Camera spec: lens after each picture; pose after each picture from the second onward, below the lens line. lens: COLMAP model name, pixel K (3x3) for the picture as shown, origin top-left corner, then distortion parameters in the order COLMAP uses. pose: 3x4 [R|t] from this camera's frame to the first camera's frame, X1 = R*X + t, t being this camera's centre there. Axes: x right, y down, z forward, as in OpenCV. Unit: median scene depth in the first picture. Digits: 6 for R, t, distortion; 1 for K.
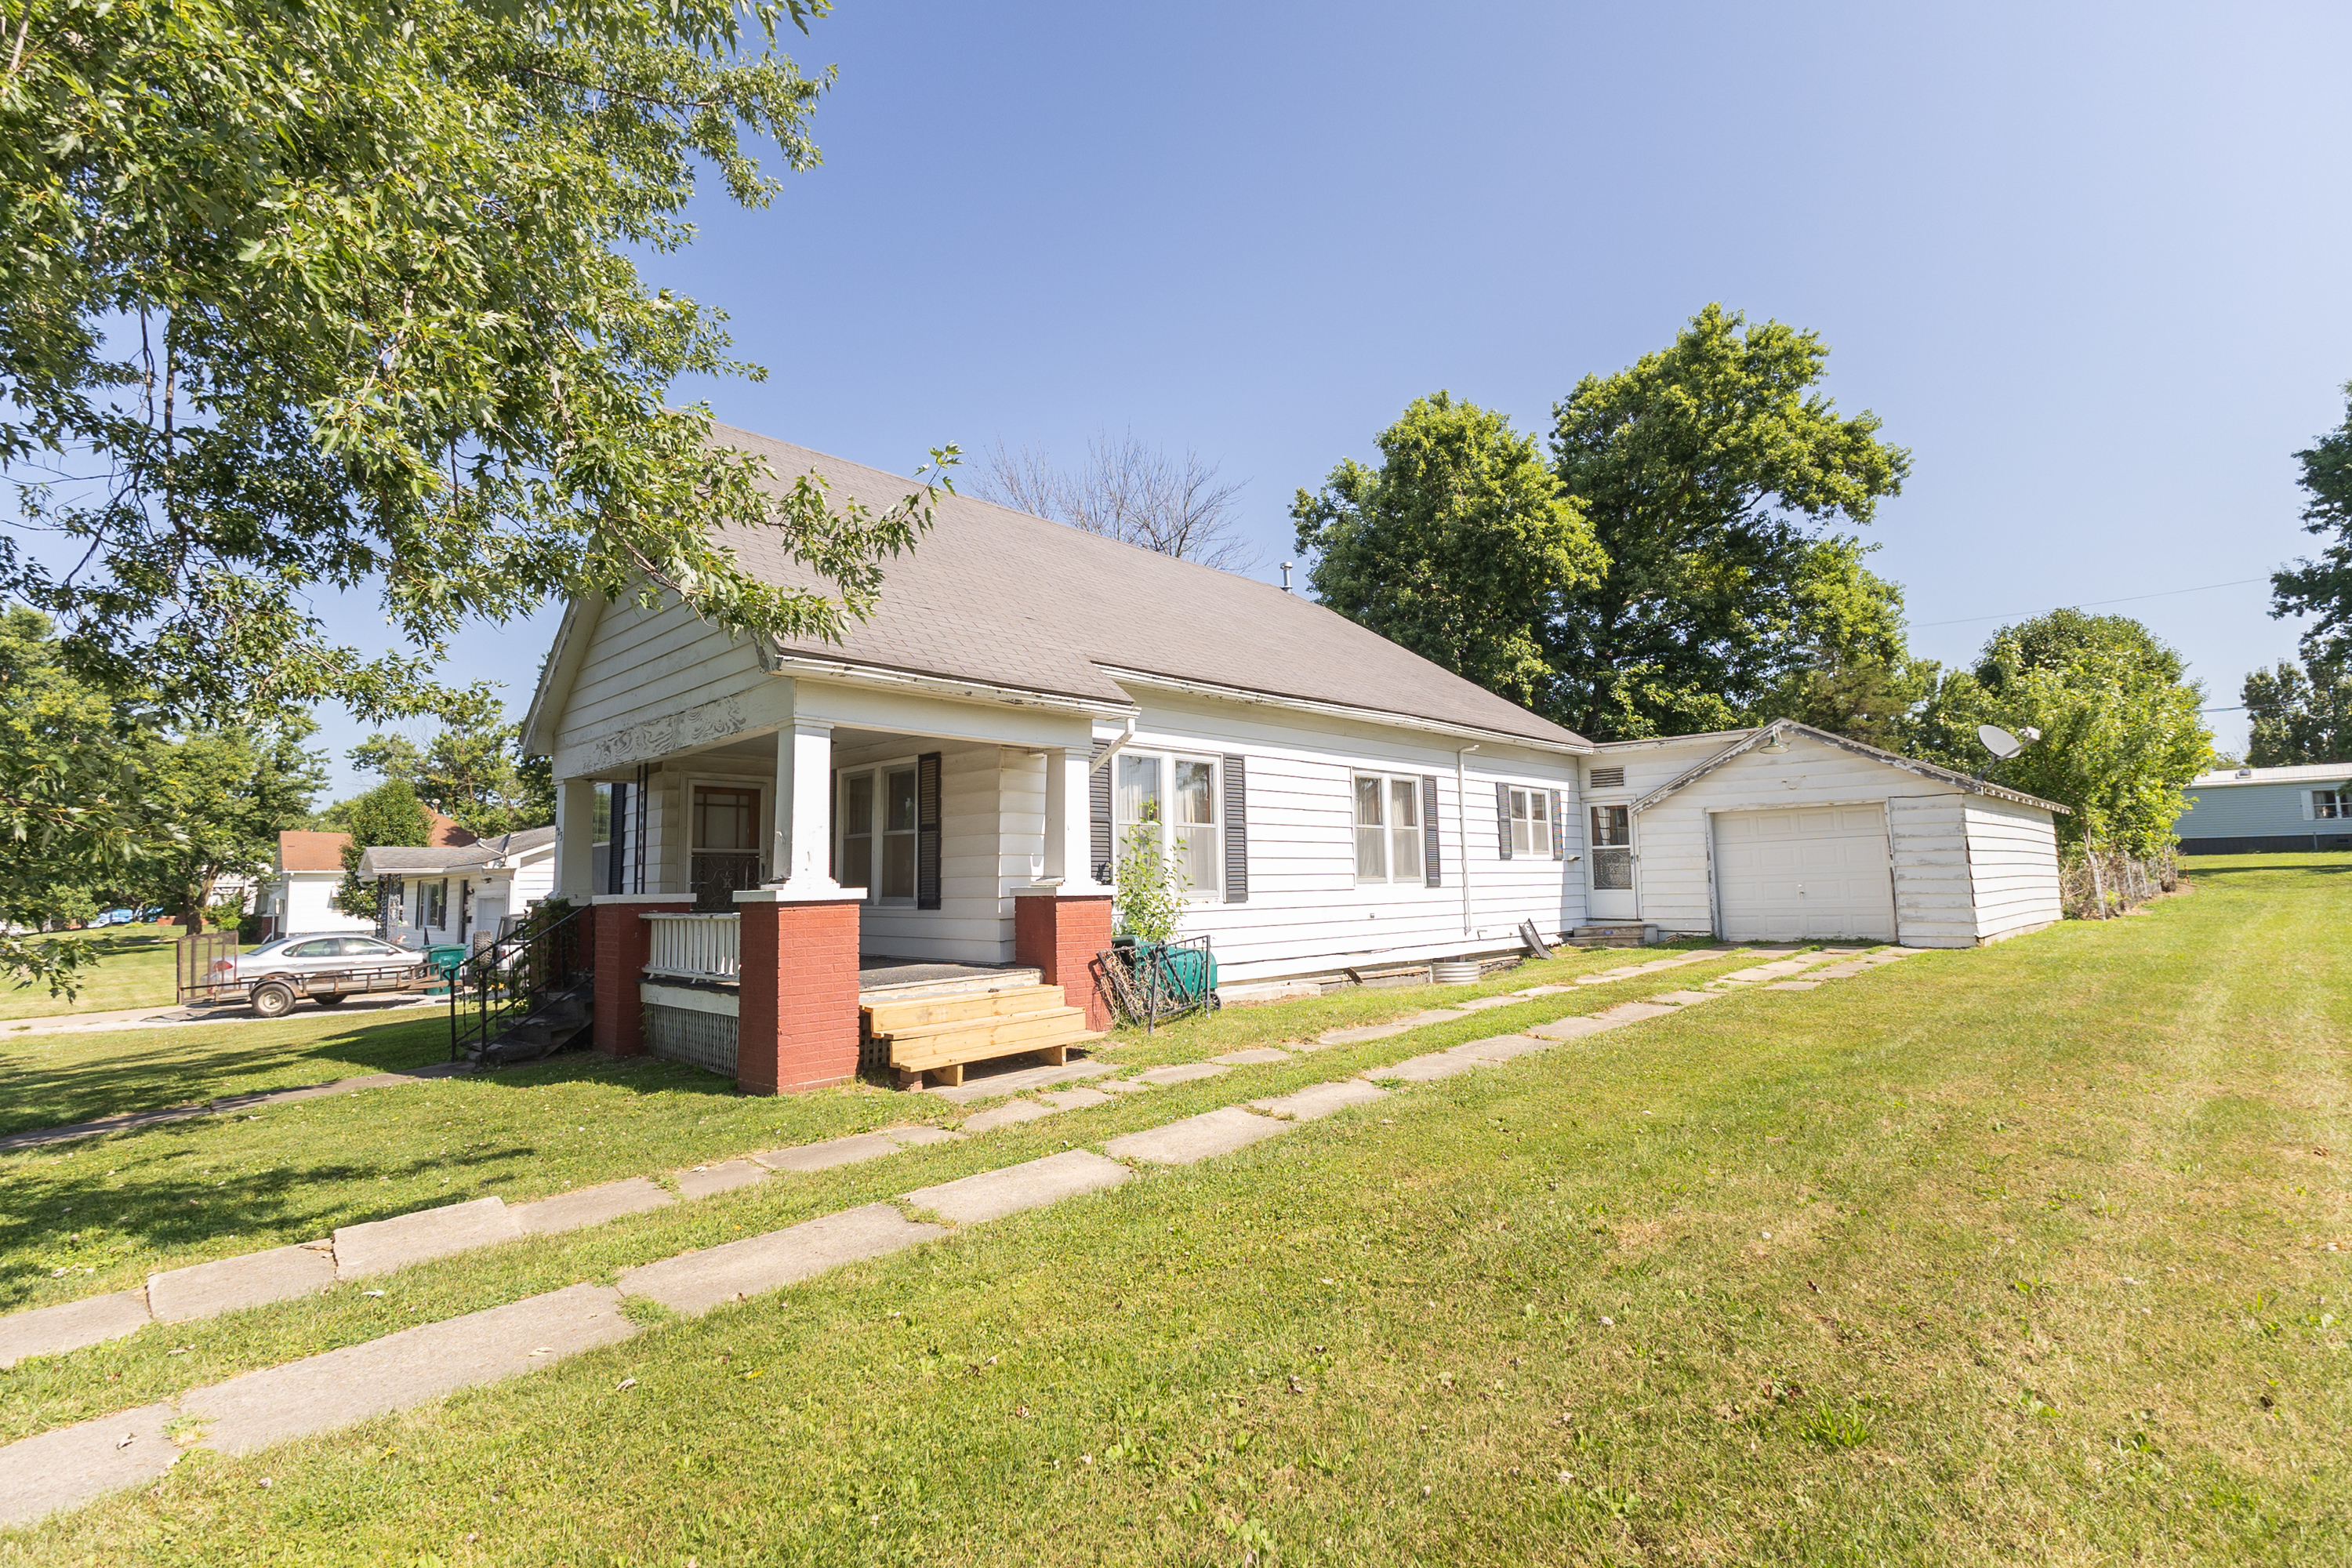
lens RADIAL K [[1080.6, 0, 1175.2], [0, 1080.6, 792.1], [0, 0, 1]] dist [0.012665, -0.000508]
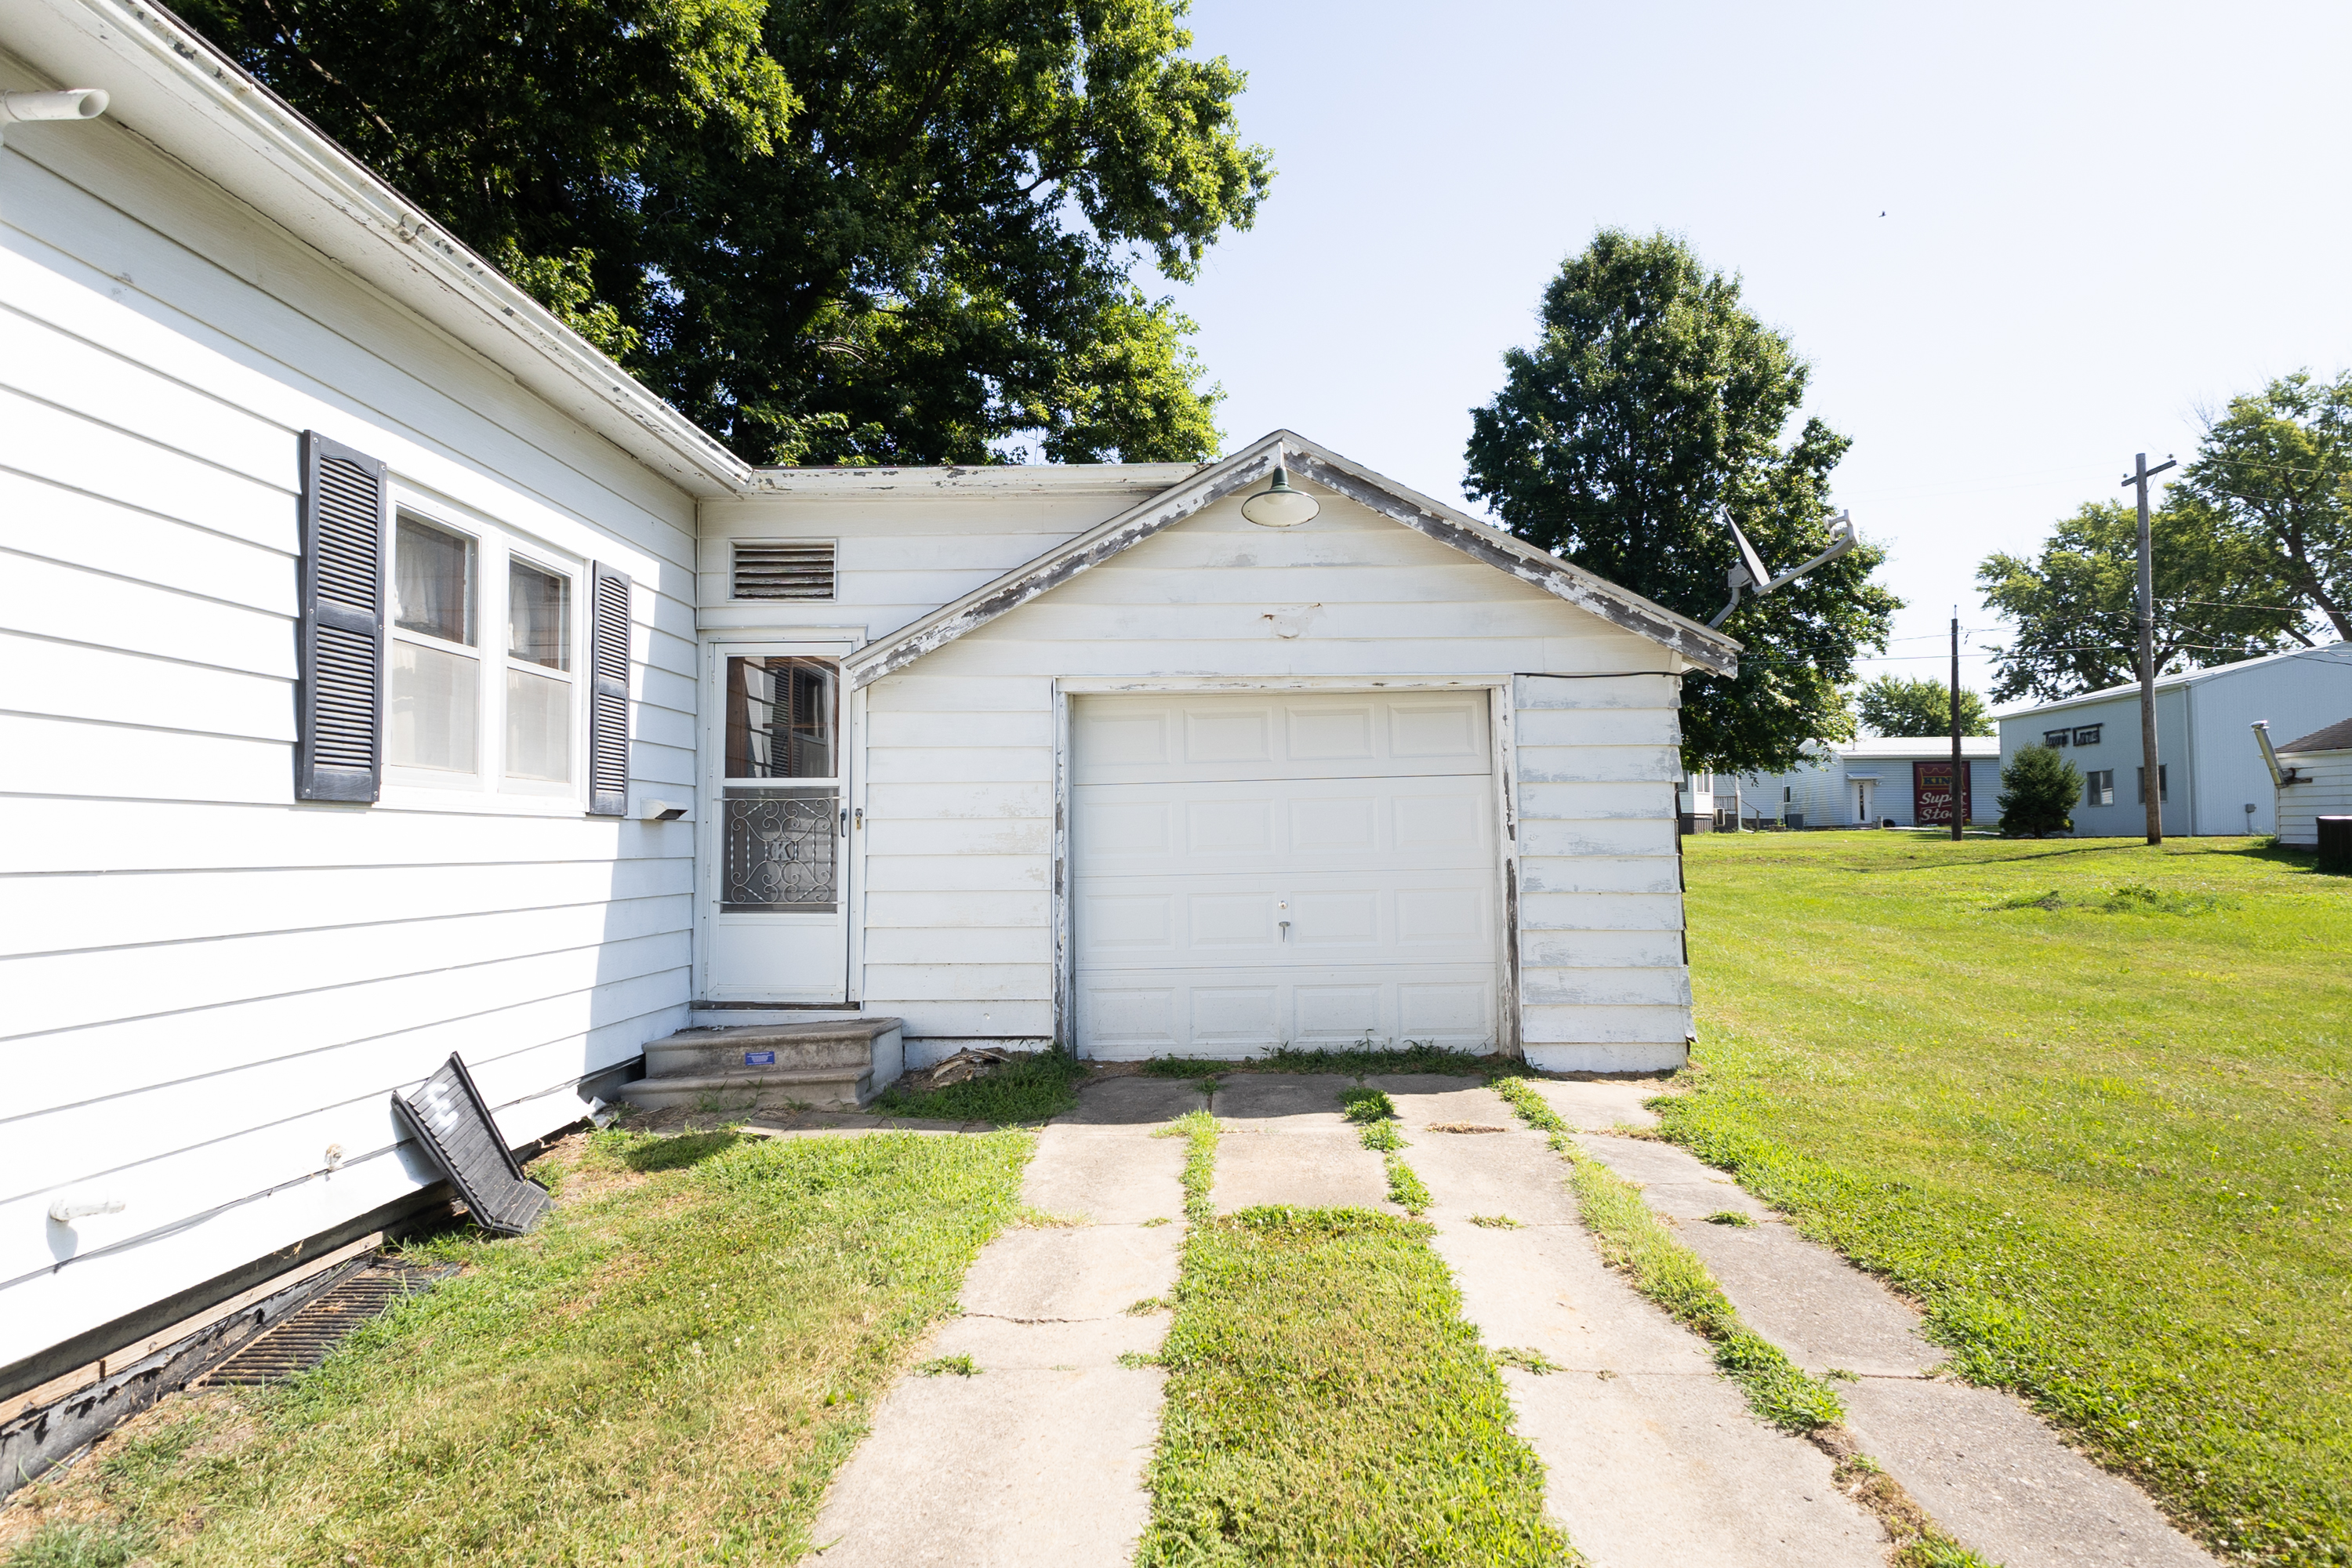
lens RADIAL K [[1259.9, 0, 1179.0], [0, 1259.9, 780.7], [0, 0, 1]] dist [0.020203, -0.000060]
pose [[0.740123, 0.049633, 0.670638, 0.211724], [-0.067032, 0.997751, 0.000134, 0.037730], [-0.669123, -0.045053, 0.741785, 0.571705]]
